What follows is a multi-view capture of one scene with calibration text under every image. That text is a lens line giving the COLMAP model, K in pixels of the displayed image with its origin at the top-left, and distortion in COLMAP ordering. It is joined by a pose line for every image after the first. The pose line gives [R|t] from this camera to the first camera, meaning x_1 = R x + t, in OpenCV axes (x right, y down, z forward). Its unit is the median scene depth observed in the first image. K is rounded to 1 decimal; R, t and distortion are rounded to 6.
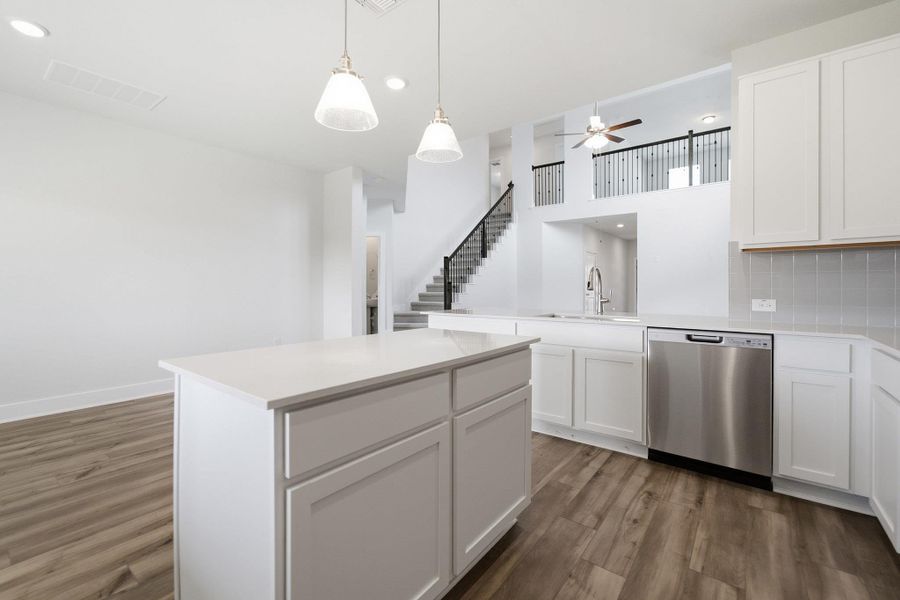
lens RADIAL K [[385.7, 0, 445.9], [0, 385.7, 289.1], [0, 0, 1]] dist [0.001543, 0.000318]
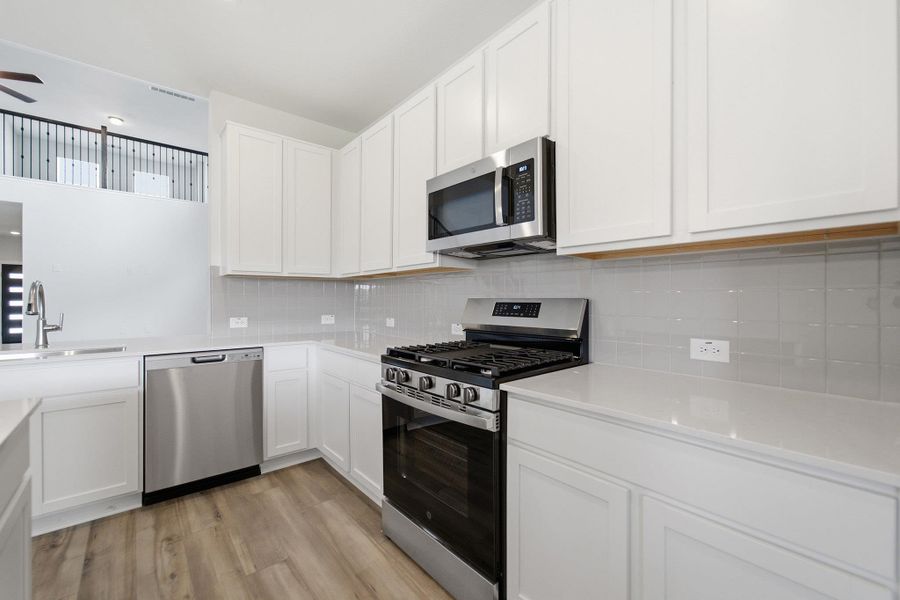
lens RADIAL K [[376.4, 0, 450.1], [0, 376.4, 297.4], [0, 0, 1]] dist [-0.008343, 0.000689]
pose [[0.186931, 0.000304, 0.982373, -0.214250], [0.004495, 0.999989, -0.001165, -0.035329], [-0.982363, 0.004633, 0.186928, 0.183450]]
